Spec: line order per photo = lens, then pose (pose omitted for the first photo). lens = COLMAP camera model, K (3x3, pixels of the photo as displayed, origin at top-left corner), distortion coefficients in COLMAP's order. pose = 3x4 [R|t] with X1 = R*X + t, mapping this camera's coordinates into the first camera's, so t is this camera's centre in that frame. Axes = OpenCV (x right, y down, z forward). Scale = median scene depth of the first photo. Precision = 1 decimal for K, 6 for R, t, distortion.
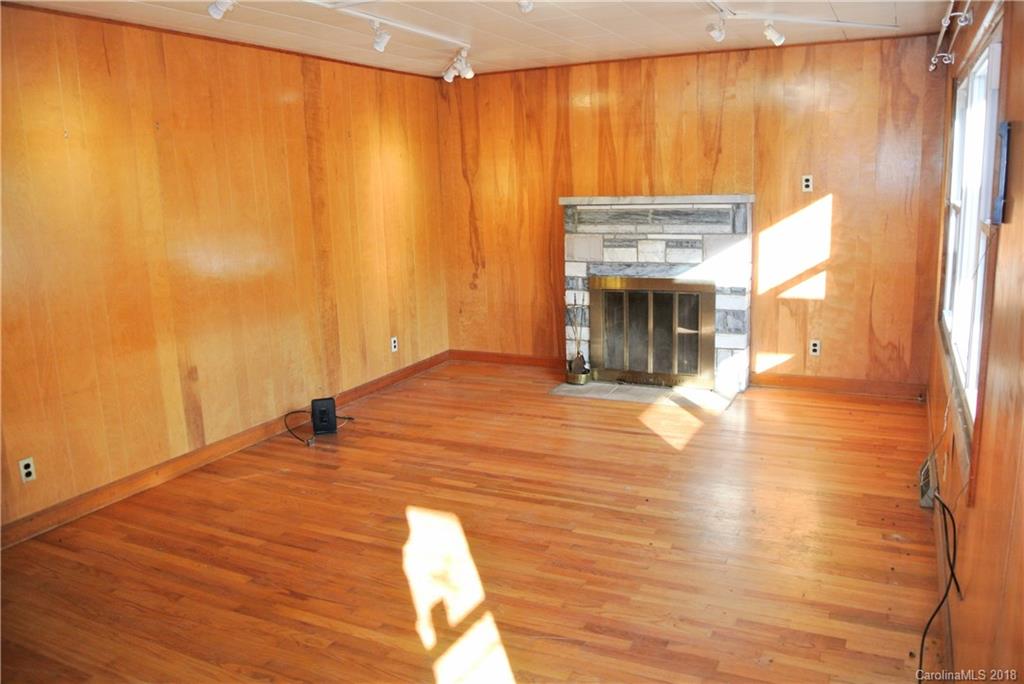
lens RADIAL K [[804.1, 0, 555.4], [0, 804.1, 345.9], [0, 0, 1]] dist [-0.081173, 0.021323]
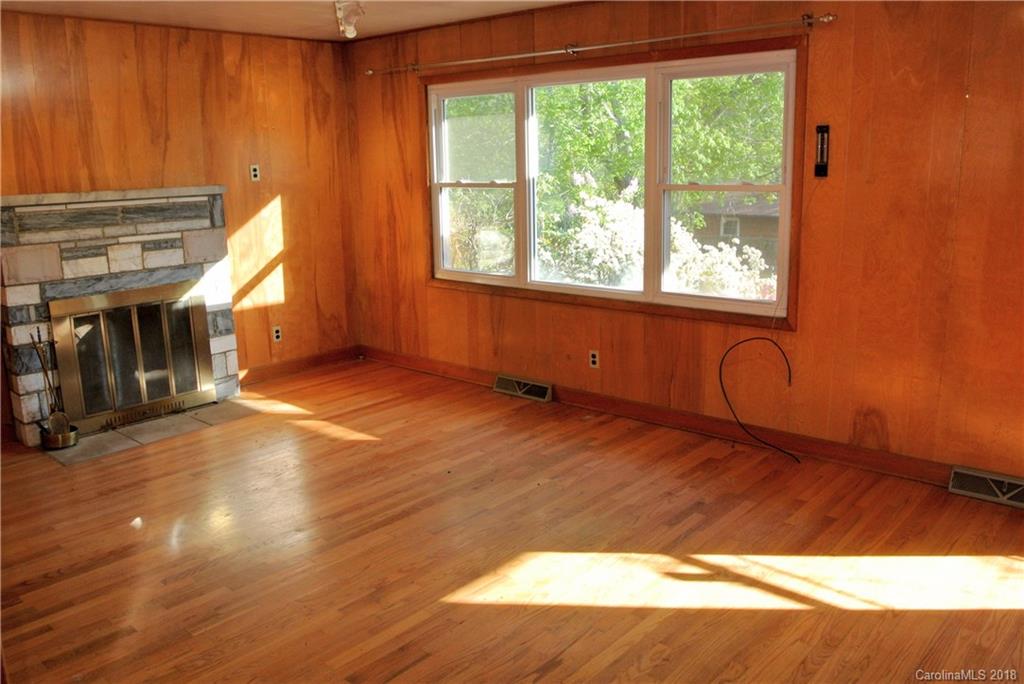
lens RADIAL K [[804.1, 0, 517.9], [0, 804.1, 343.6], [0, 0, 1]] dist [-0.081173, 0.021323]
pose [[0.286350, -0.189591, 0.939180, -0.545309], [0.204330, 0.969761, 0.133465, -0.059217], [-0.936084, 0.153685, 0.316430, 0.389109]]
